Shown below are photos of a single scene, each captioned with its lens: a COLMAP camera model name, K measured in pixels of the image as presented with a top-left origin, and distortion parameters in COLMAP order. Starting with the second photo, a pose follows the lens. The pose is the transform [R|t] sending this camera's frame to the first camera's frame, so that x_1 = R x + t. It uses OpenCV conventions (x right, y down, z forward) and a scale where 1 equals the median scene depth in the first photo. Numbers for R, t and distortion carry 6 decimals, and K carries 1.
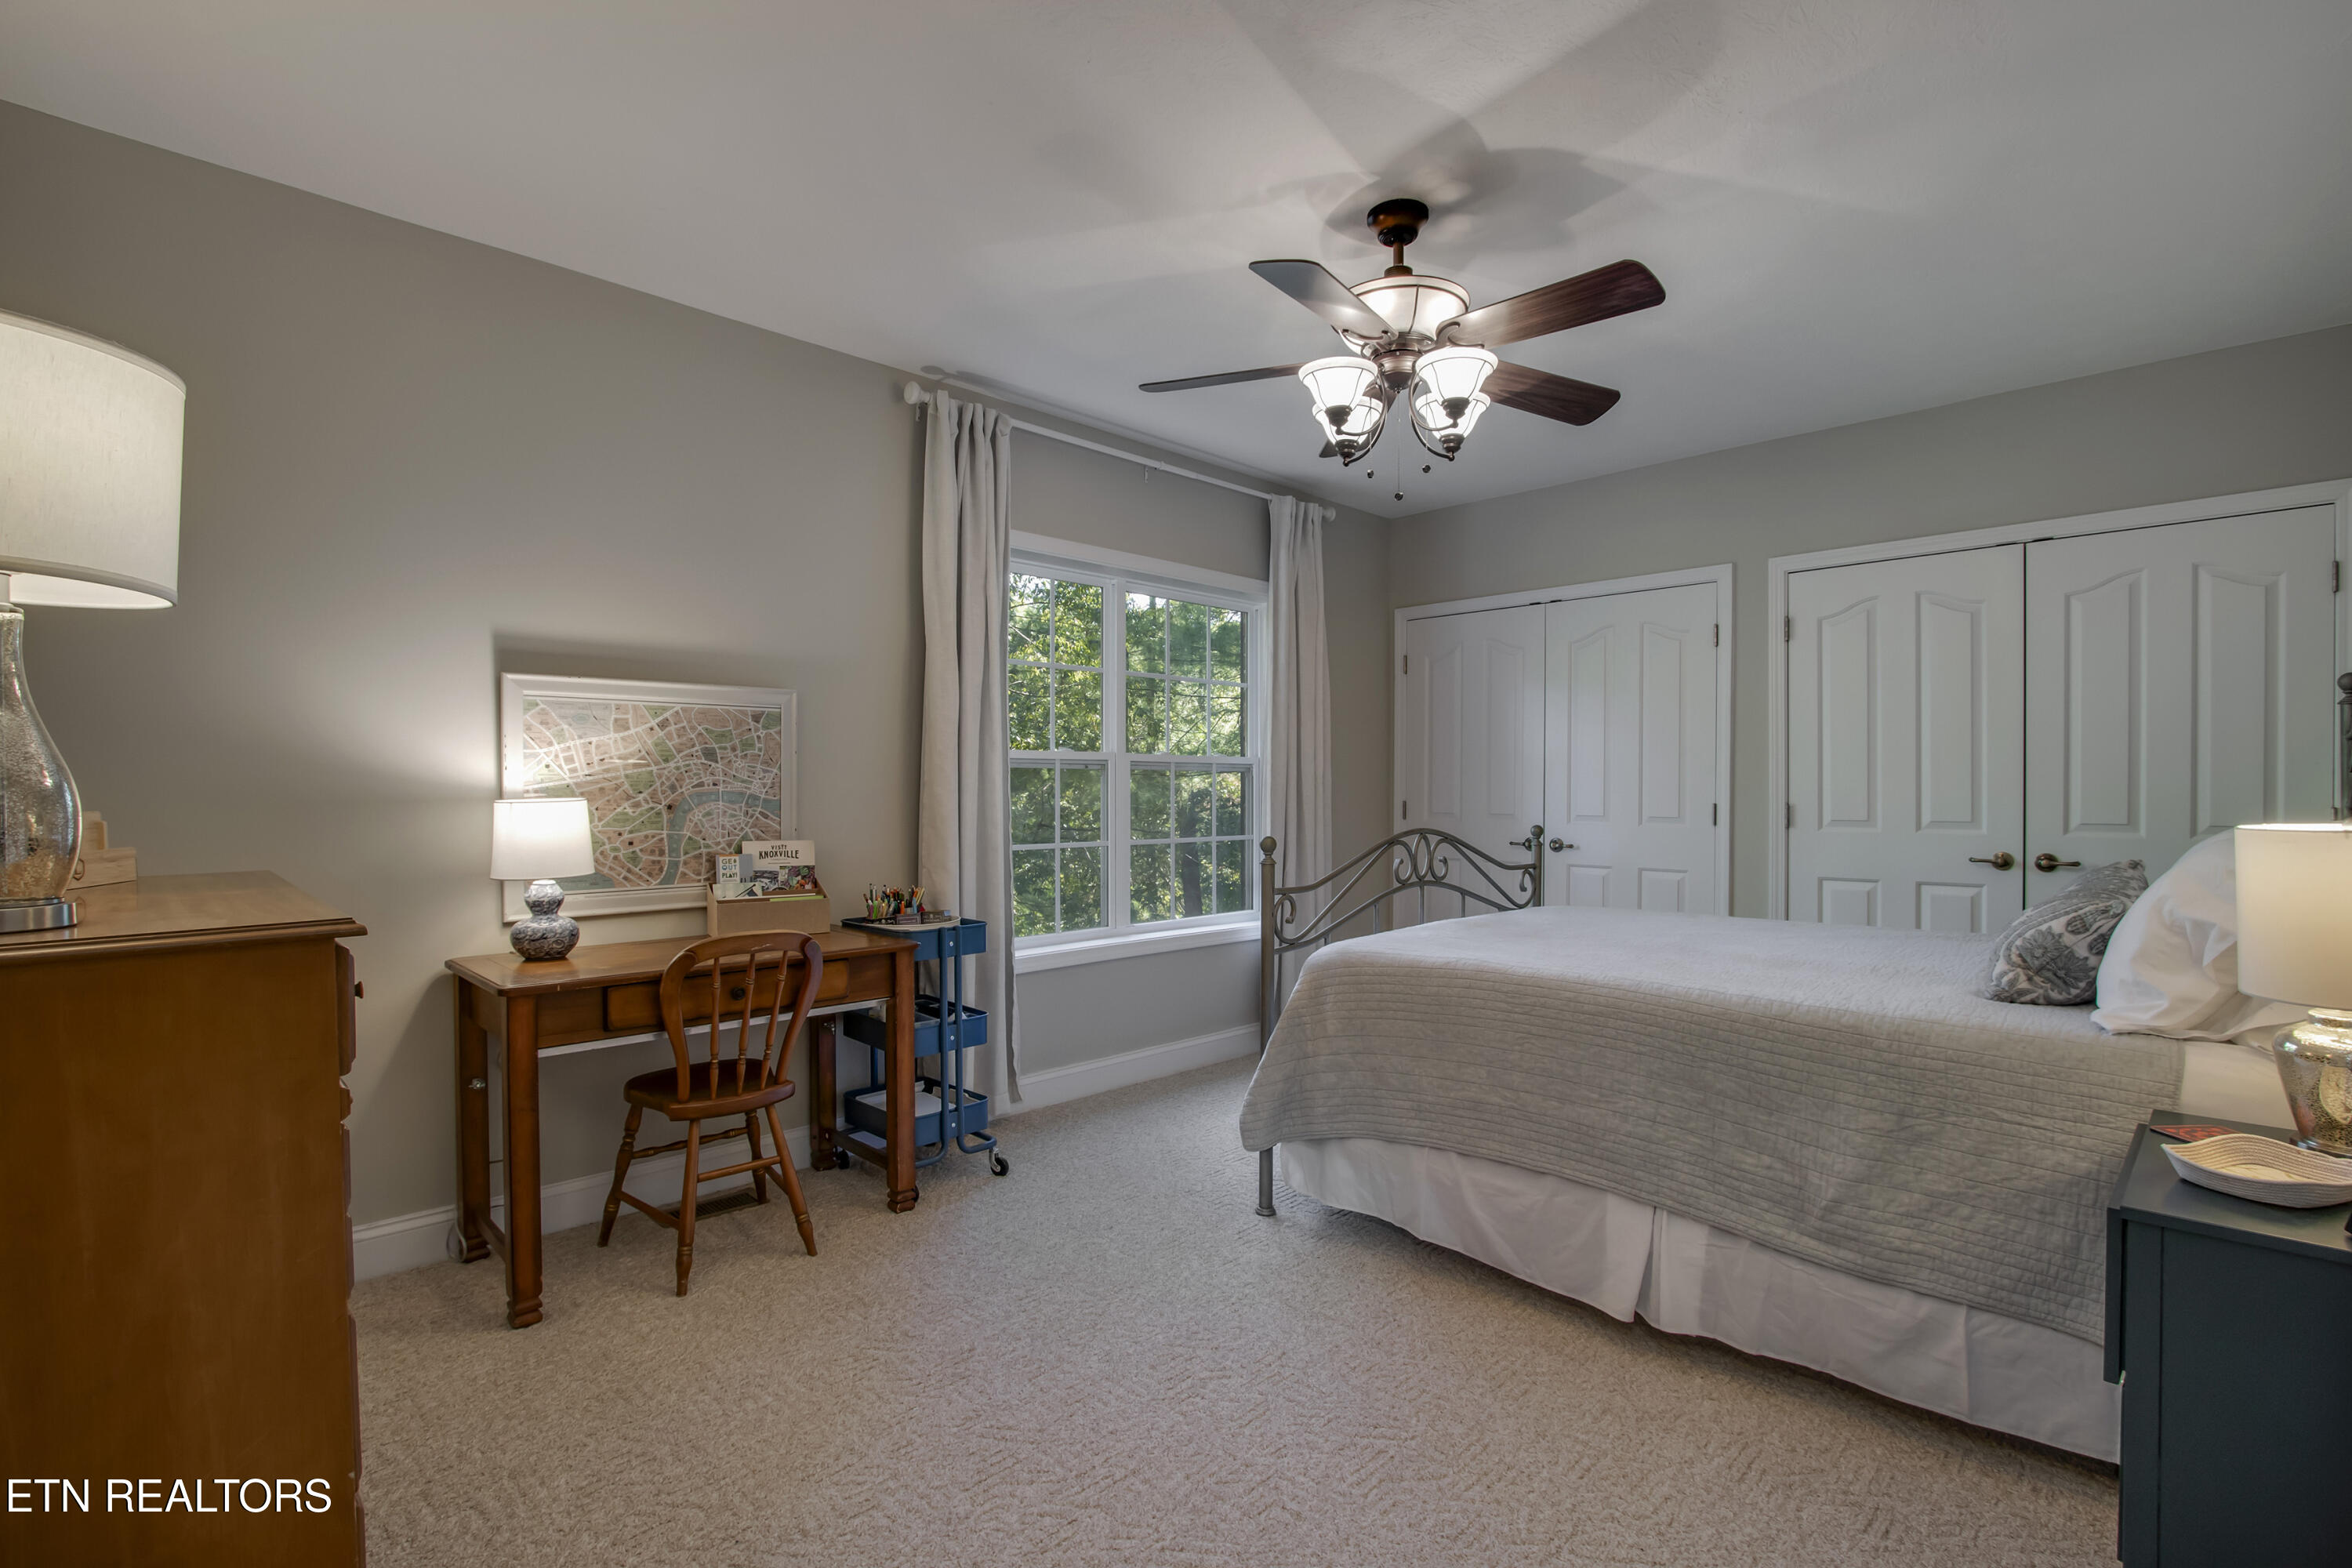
lens RADIAL K [[1083.4, 0, 1175.7], [0, 1083.4, 801.1], [0, 0, 1]] dist [-0.022155, 0.004722]
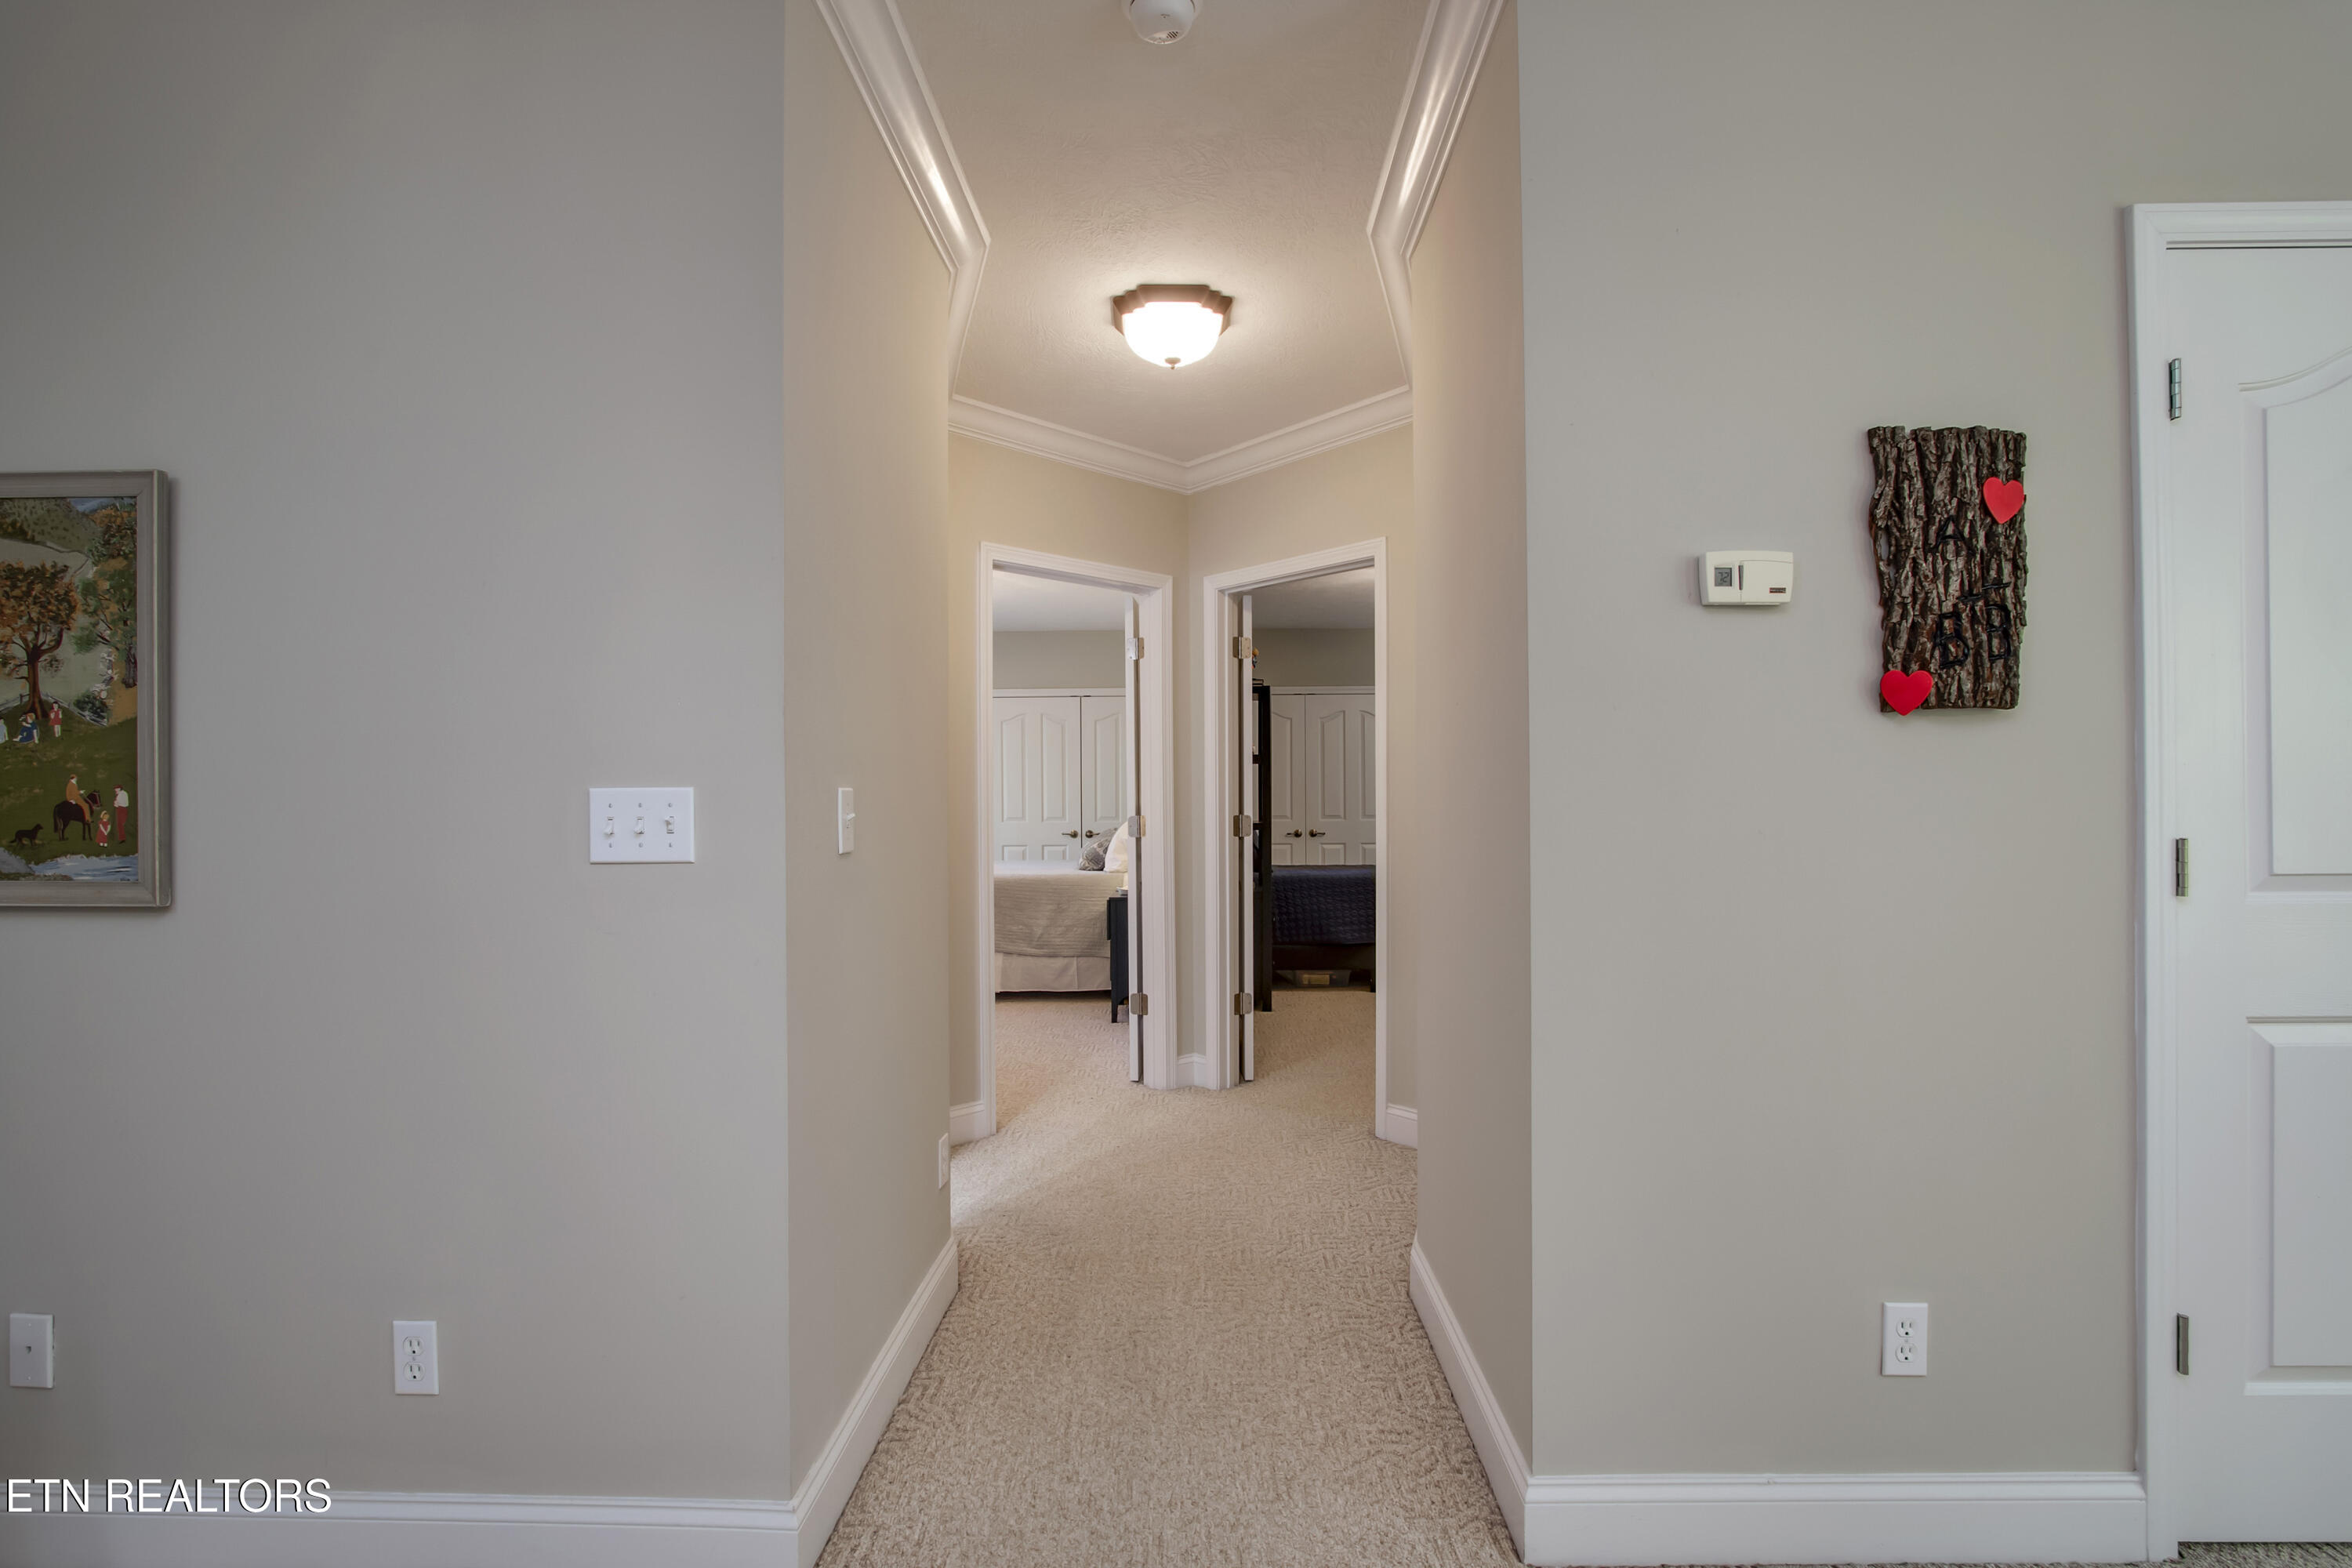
lens RADIAL K [[1092.9, 0, 1177.8], [0, 1092.9, 800.1], [0, 0, 1]] dist [-0.019364, 0.002358]
pose [[0.714685, 0.000132, 0.699447, -1.321223], [0.009018, 0.999915, -0.009404, 0.012773], [-0.699388, 0.013029, 0.714623, -1.552871]]
